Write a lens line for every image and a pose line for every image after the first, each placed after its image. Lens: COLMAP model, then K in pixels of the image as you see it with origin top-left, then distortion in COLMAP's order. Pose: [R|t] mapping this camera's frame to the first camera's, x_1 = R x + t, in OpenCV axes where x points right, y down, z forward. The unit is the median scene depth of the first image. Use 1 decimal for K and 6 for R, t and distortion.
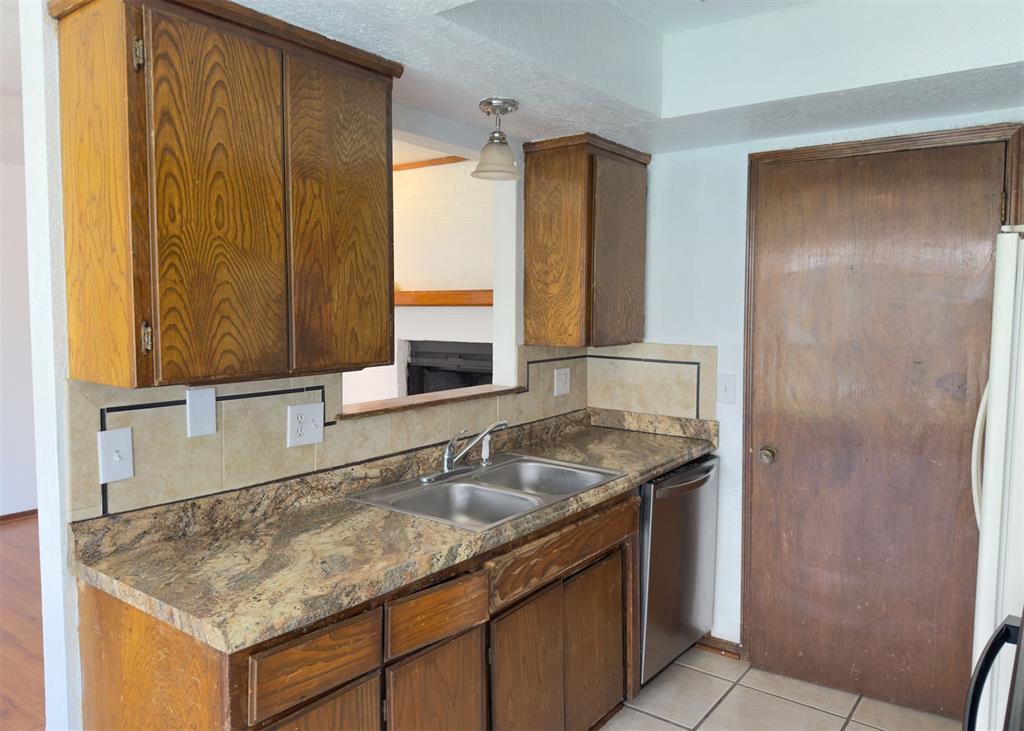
lens RADIAL K [[734.3, 0, 515.9], [0, 734.3, 361.5], [0, 0, 1]] dist [0.050055, -0.076171]
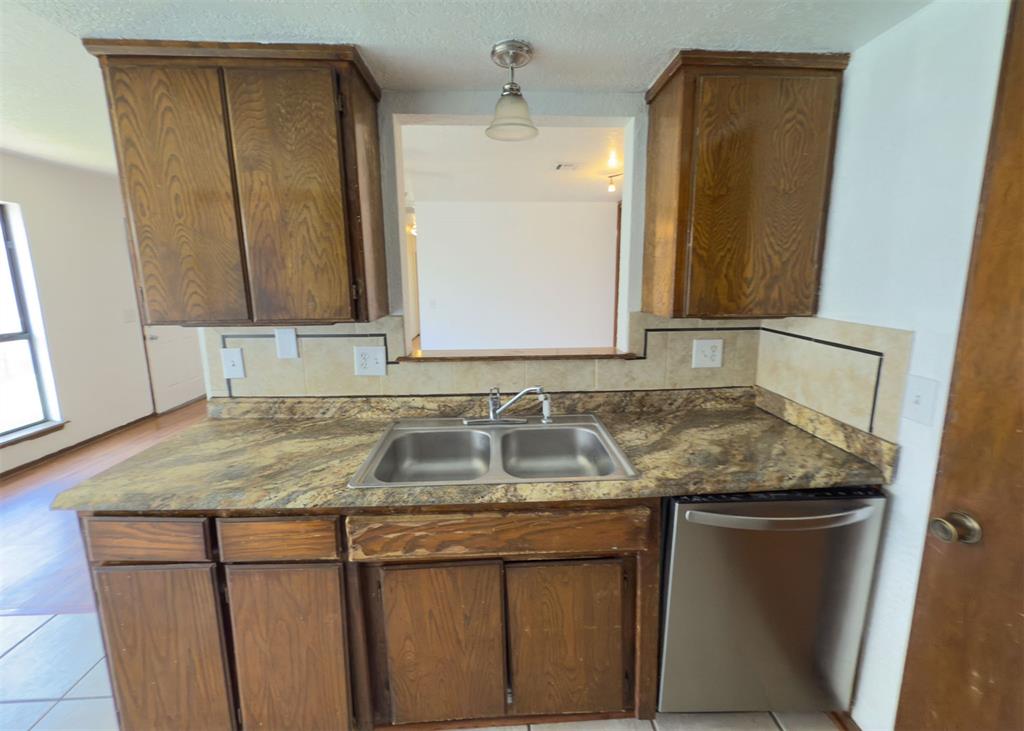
lens RADIAL K [[421.8, 0, 512.6], [0, 421.8, 351.5], [0, 0, 1]] dist [0.000139, 0.000168]
pose [[0.628479, 0.129711, -0.766935, 0.503141], [-0.053050, 0.990850, 0.124108, -0.045241], [0.776015, -0.037313, 0.629609, 0.747997]]
